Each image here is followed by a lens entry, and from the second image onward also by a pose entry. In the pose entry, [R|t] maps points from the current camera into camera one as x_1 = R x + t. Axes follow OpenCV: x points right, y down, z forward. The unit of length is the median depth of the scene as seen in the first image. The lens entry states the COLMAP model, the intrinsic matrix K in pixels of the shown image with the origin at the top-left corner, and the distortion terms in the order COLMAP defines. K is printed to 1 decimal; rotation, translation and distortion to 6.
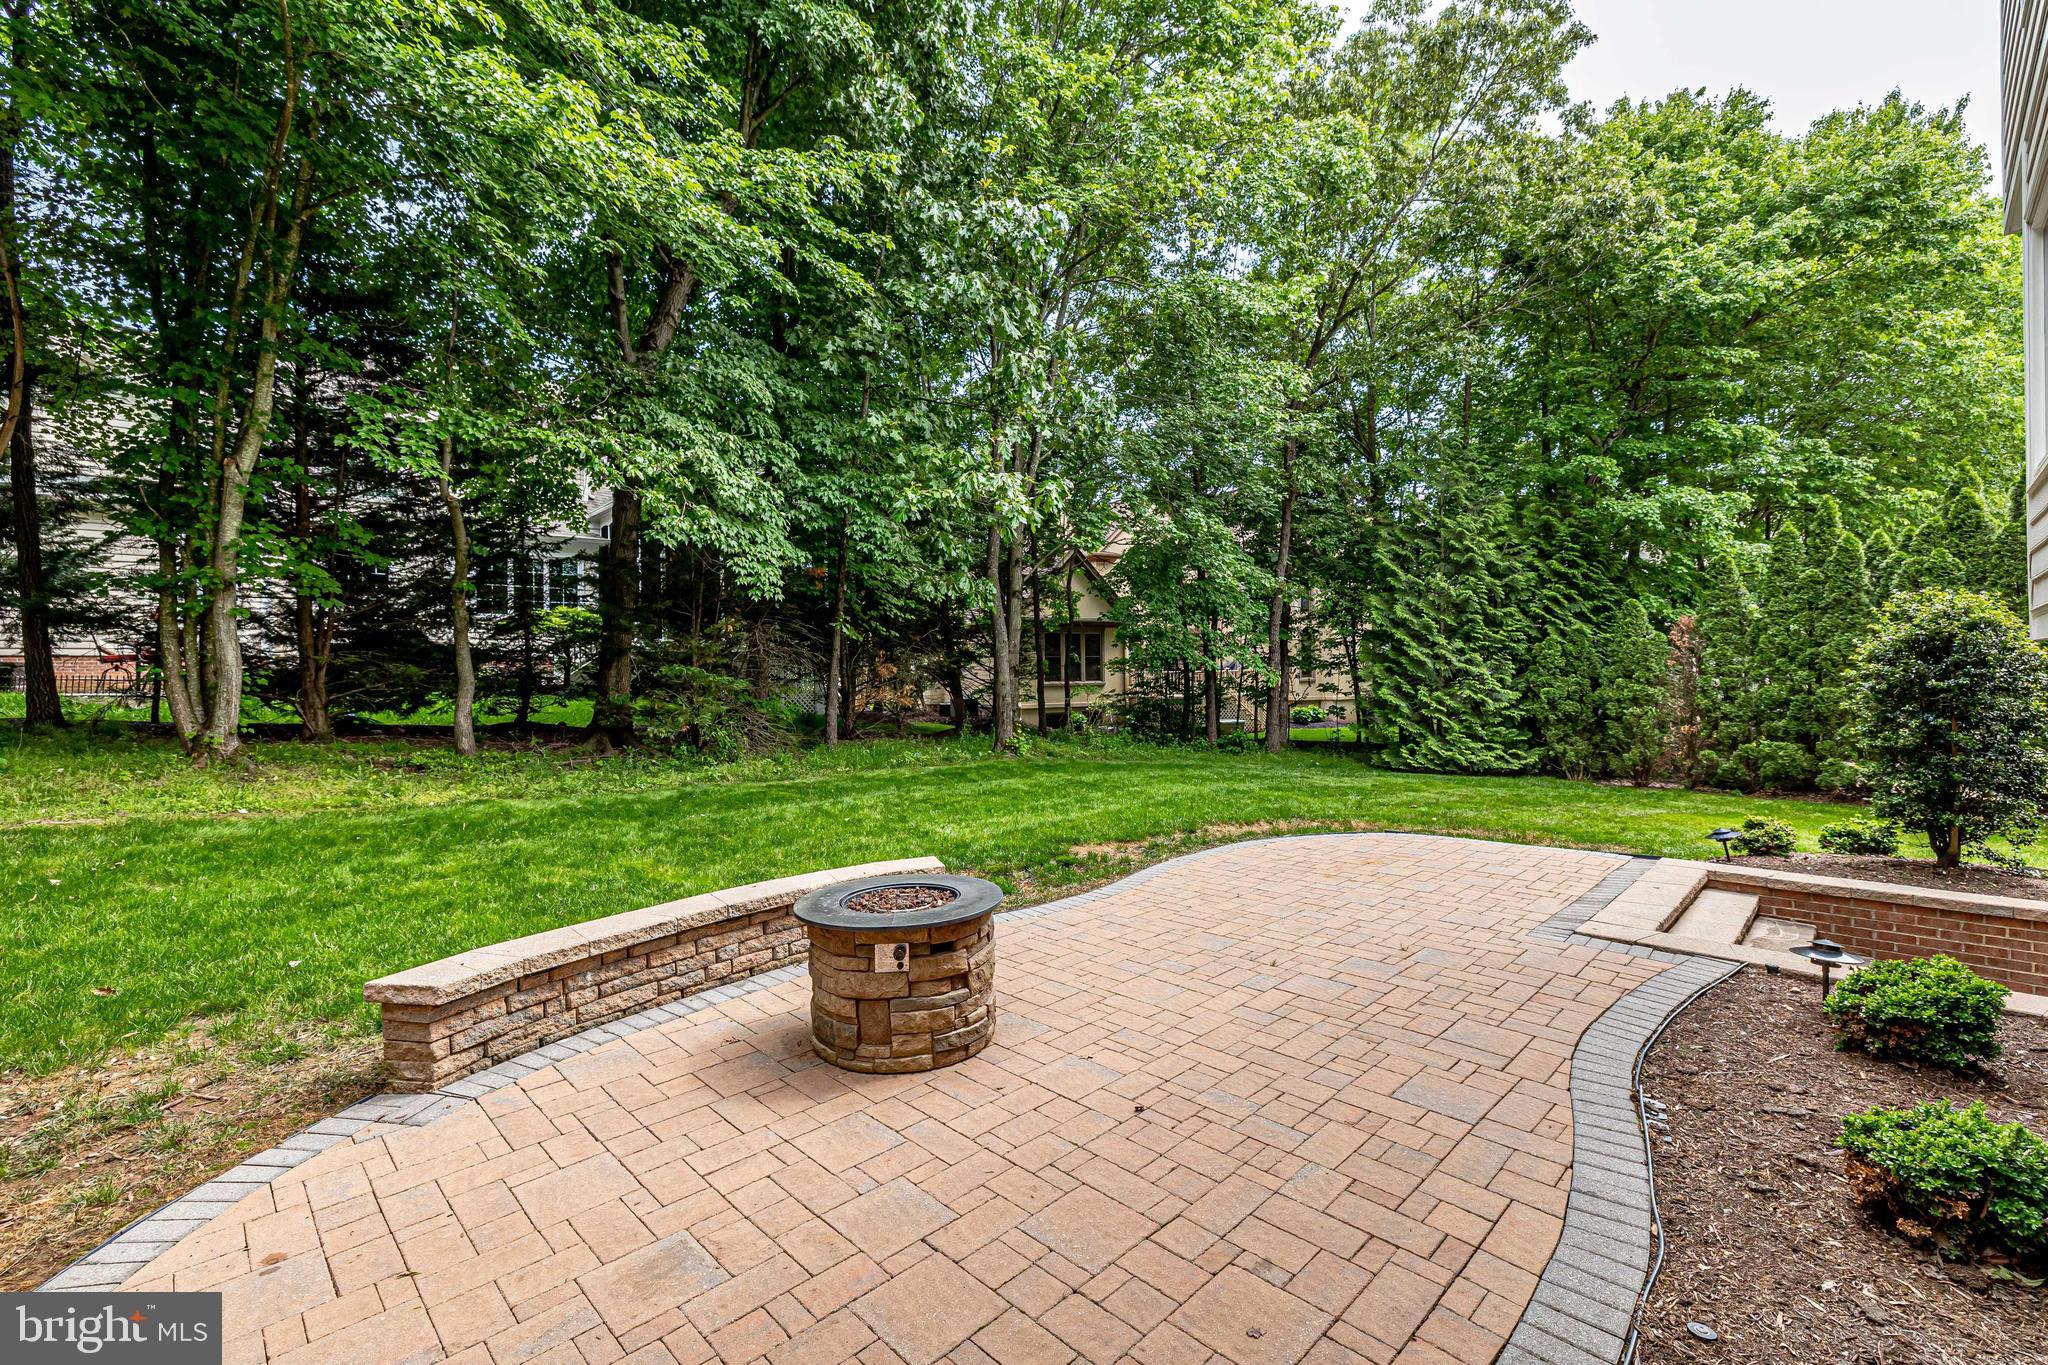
lens RADIAL K [[866.8, 0, 1021.5], [0, 866.8, 668.8], [0, 0, 1]] dist [-0.000720, 0.000036]
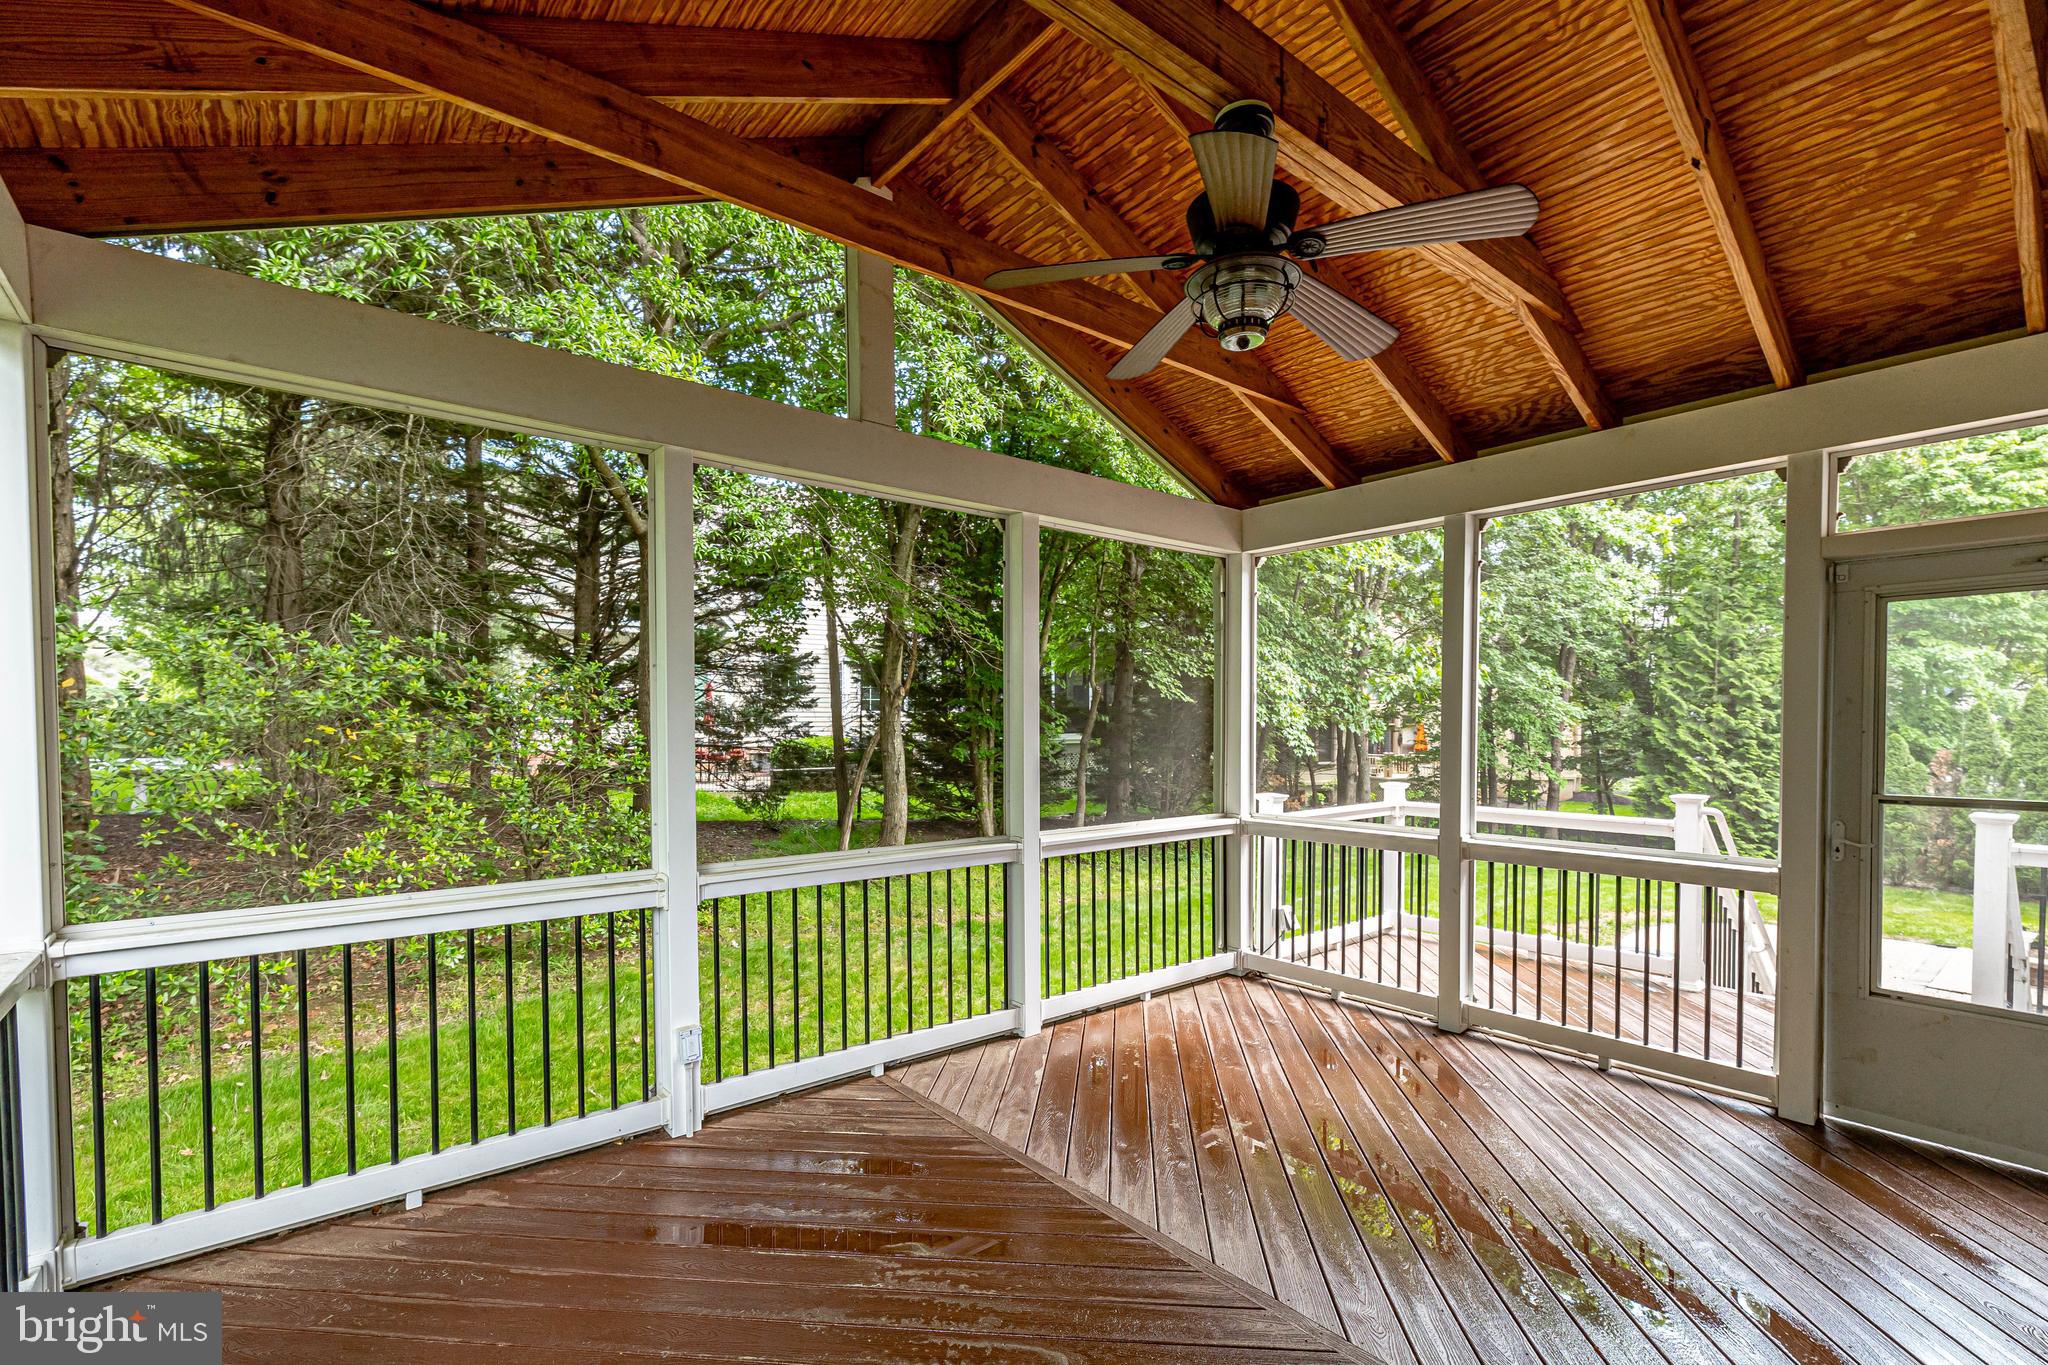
lens RADIAL K [[901.8, 0, 1026.3], [0, 901.8, 744.9], [0, 0, 1]] dist [-0.001721, -0.000454]
pose [[0.994227, 0.017250, -0.105902, -0.365923], [-0.014212, 0.999467, 0.029375, -0.079560], [0.106353, -0.027700, 0.993943, -0.380918]]
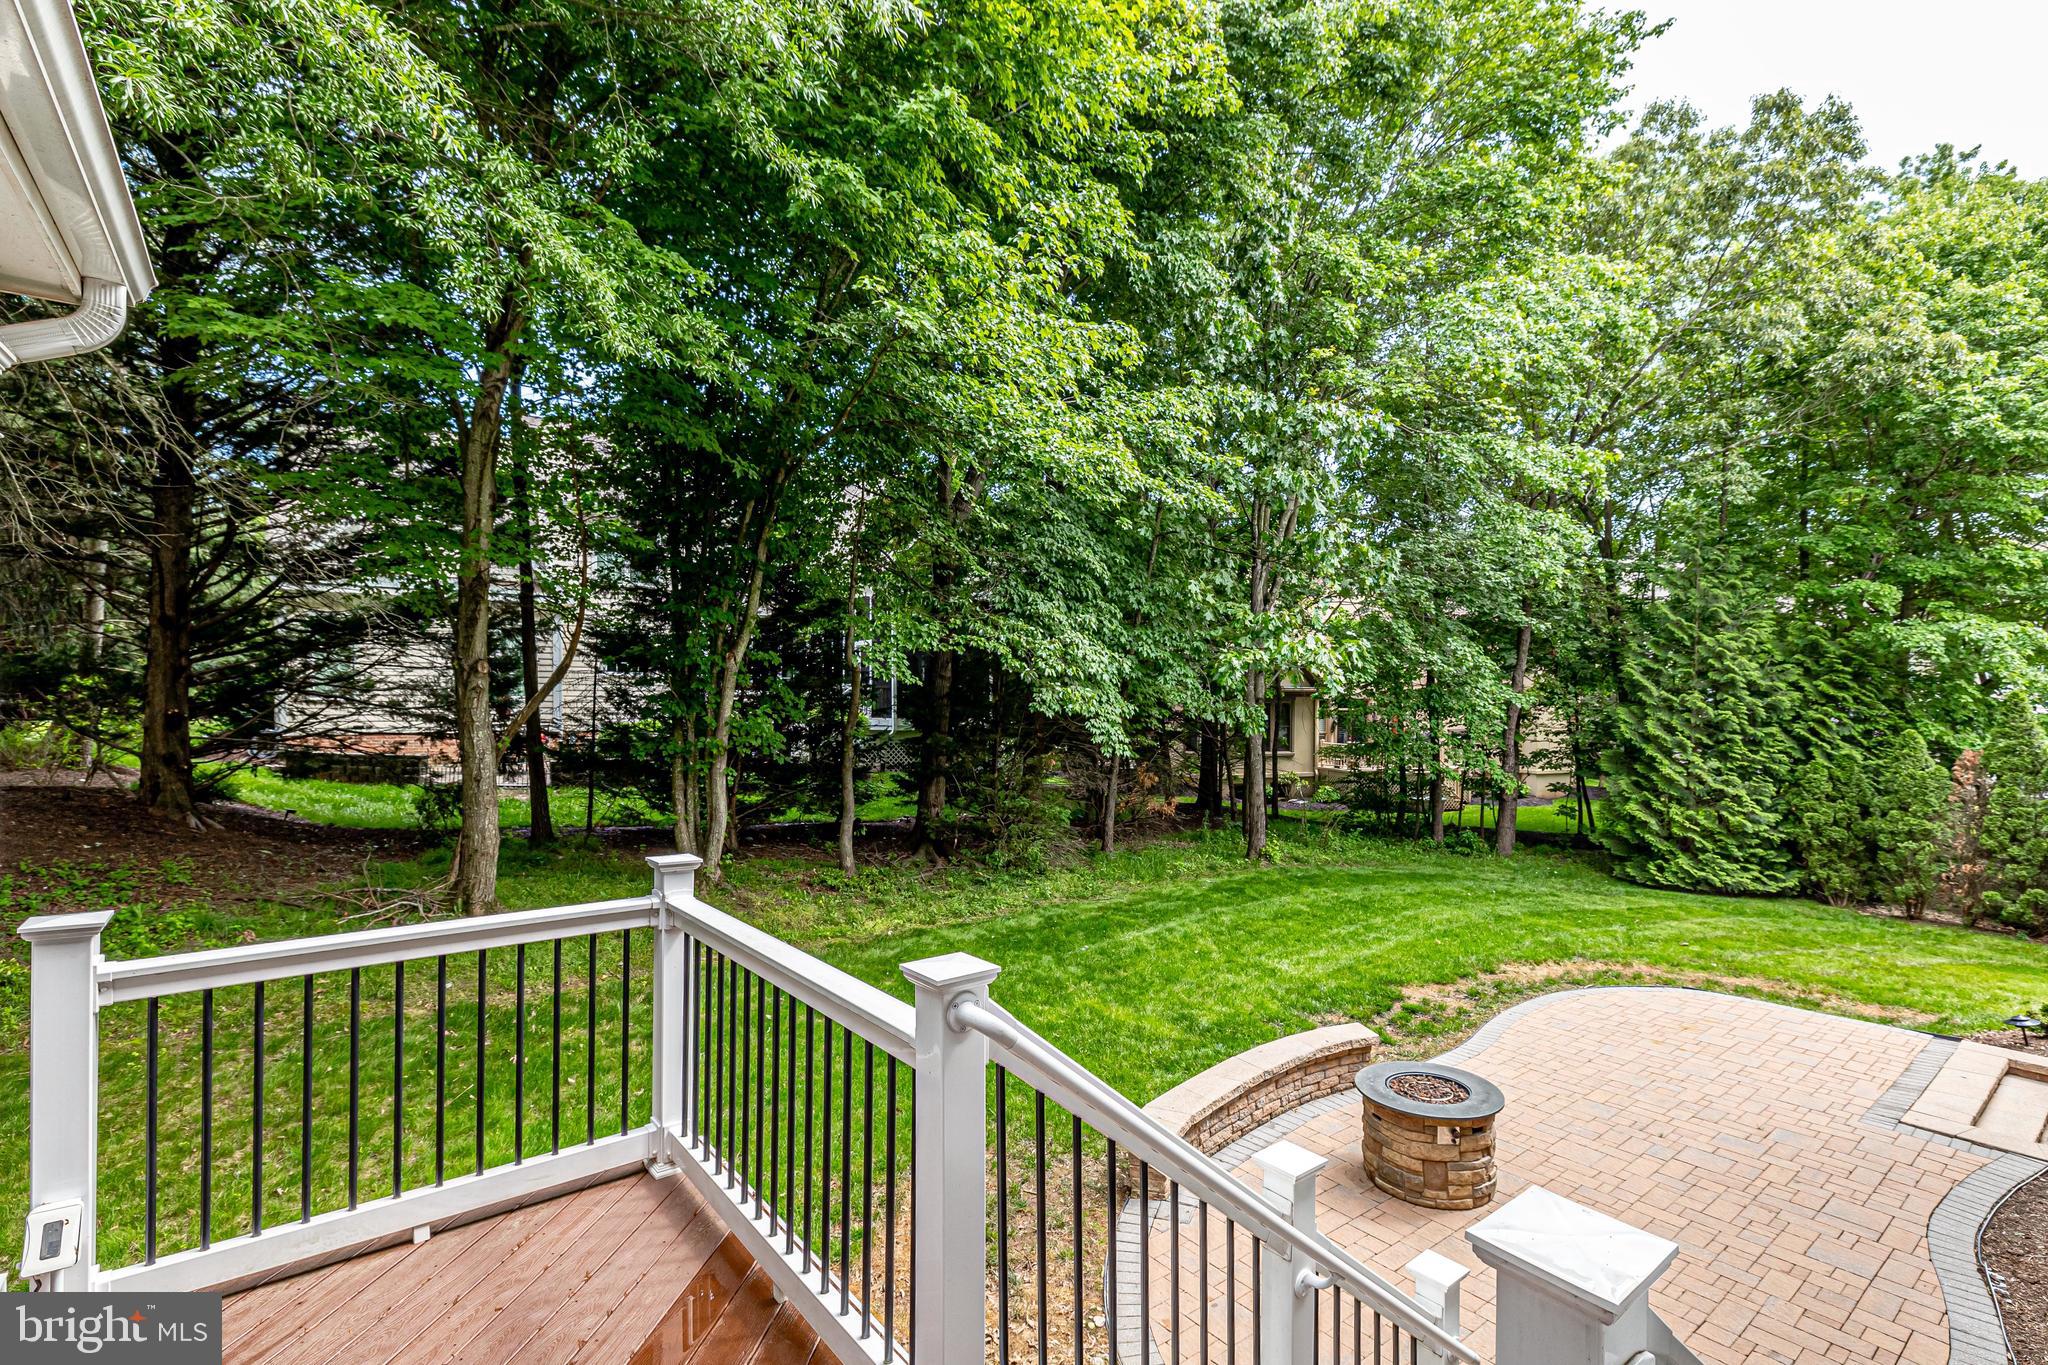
lens RADIAL K [[933.0, 0, 1042.5], [0, 933.0, 710.2], [0, 0, 1]] dist [0.001743, -0.000582]
pose [[0.993602, 0.021994, -0.110780, -0.149282], [-0.020360, 0.999667, 0.015864, -0.093282], [0.111092, -0.013507, 0.993718, -0.155221]]
